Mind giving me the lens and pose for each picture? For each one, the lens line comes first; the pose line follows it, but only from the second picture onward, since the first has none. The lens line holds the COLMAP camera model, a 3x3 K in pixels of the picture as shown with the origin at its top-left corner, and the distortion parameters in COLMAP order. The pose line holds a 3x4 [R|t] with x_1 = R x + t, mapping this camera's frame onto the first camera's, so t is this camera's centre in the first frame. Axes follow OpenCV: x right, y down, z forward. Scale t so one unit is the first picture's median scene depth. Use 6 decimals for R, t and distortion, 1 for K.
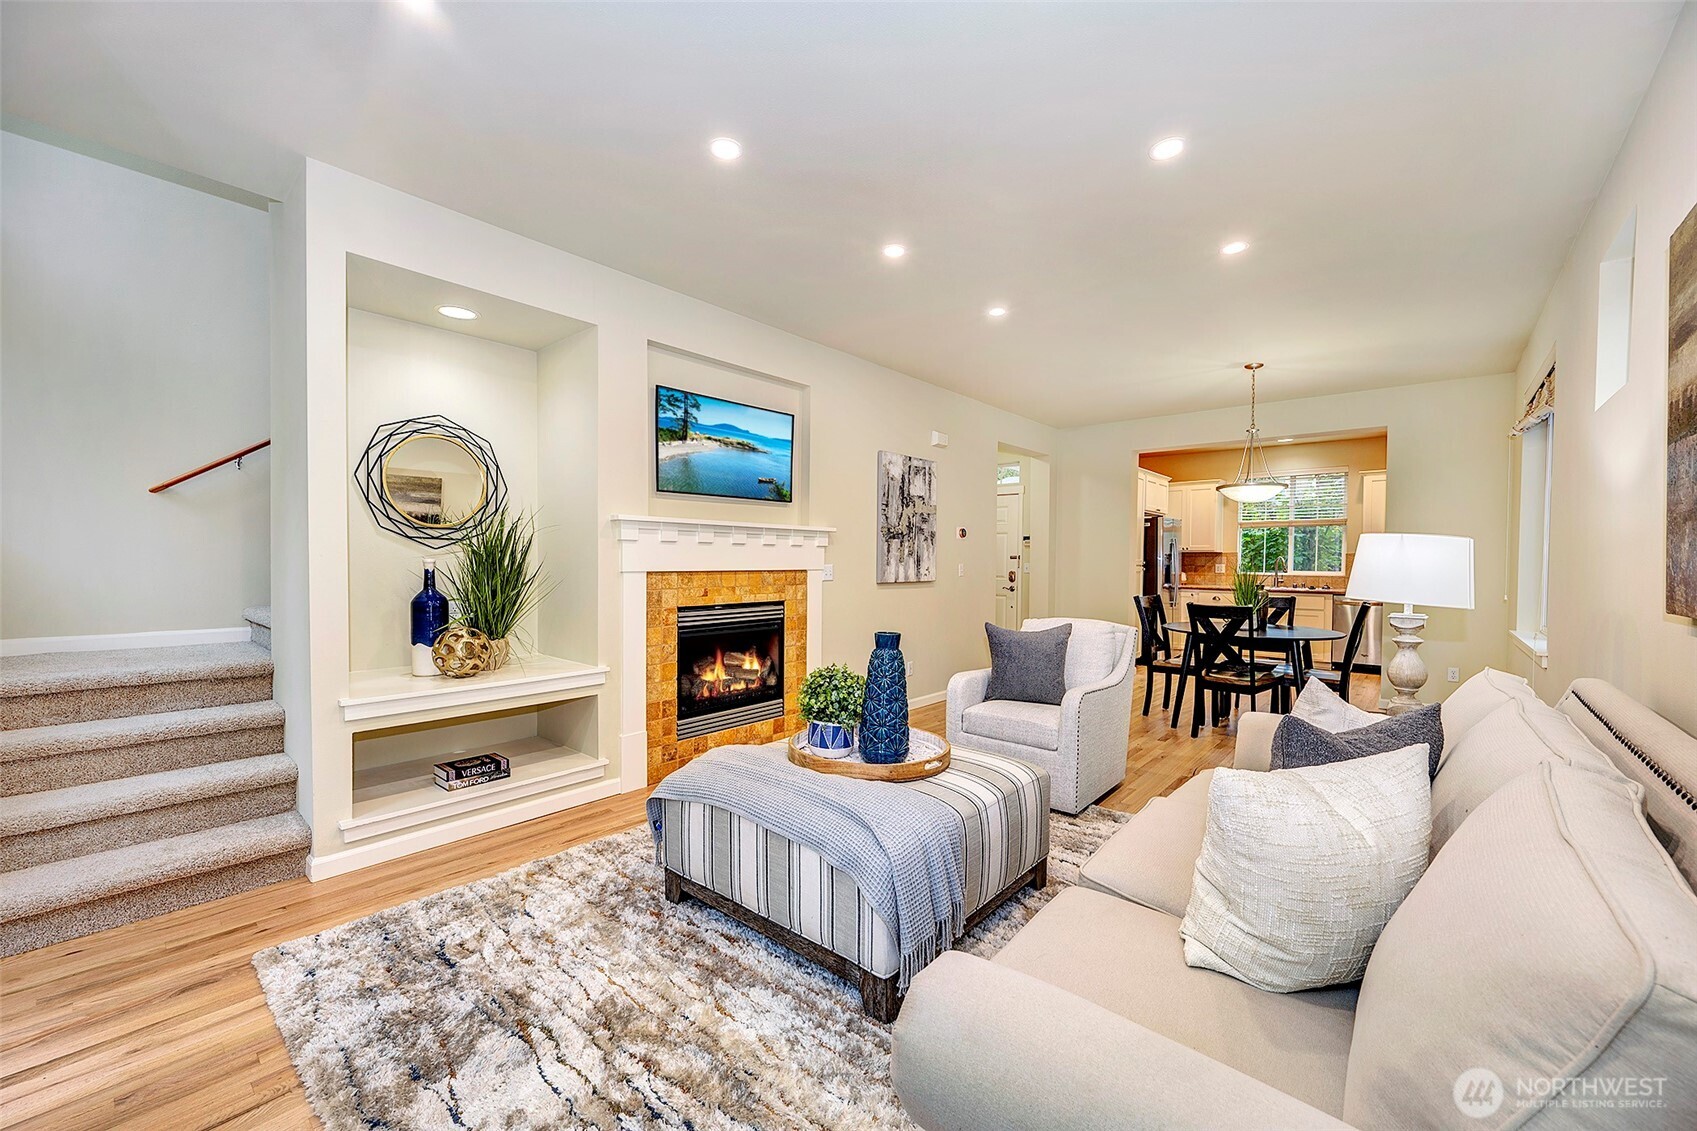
lens RADIAL K [[669.8, 0, 849.9], [0, 669.8, 554.3], [0, 0, 1]] dist [-0.000099, 0.000009]
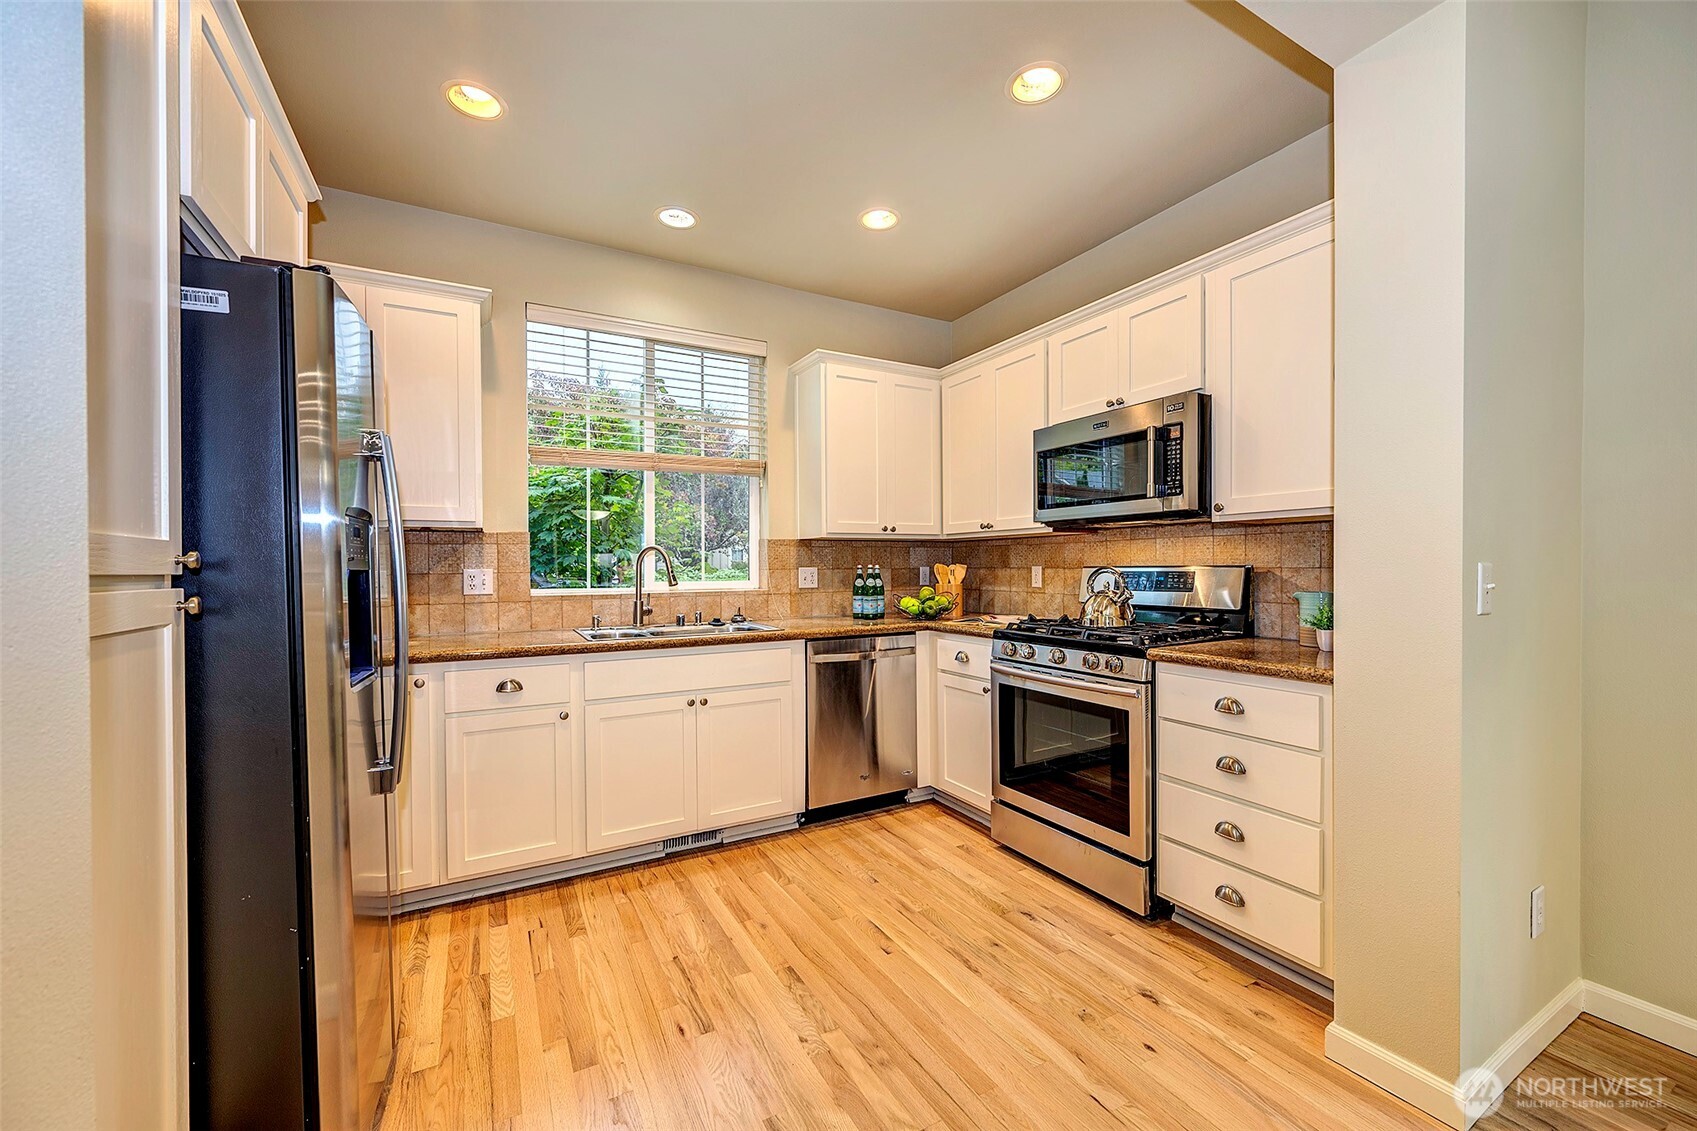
lens RADIAL K [[669.8, 0, 853.7], [0, 669.8, 566.4], [0, 0, 1]] dist [-0.000099, 0.000009]
pose [[0.347878, -0.011331, 0.937471, 0.329233], [0.000224, 0.999928, 0.012003, 0.010773], [-0.937540, -0.003965, 0.347856, 0.755966]]
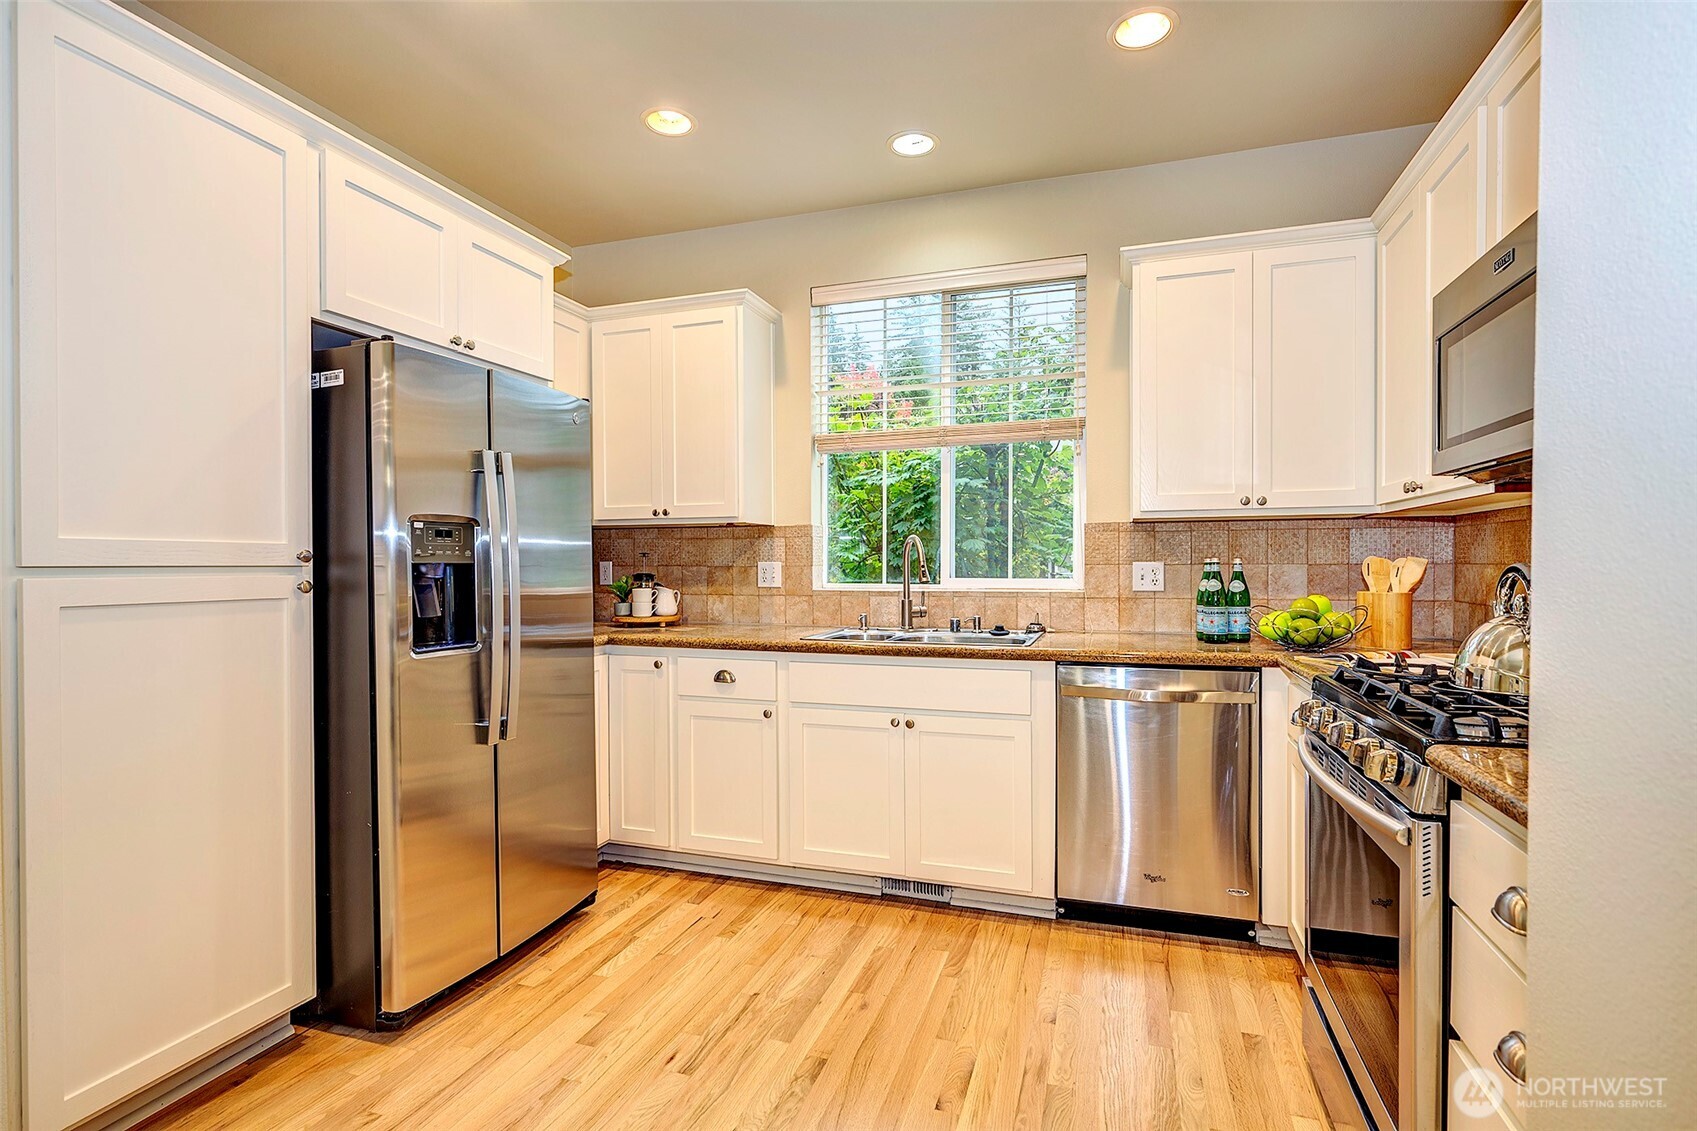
lens RADIAL K [[812.1, 0, 842.8], [0, 812.1, 566.3], [0, 0, 1]] dist [0.000124, 0.002319]
pose [[0.928069, -0.013693, 0.372156, 0.461058], [0.008025, 0.999827, 0.016775, 0.011411], [-0.372322, -0.012582, 0.928019, 0.646185]]
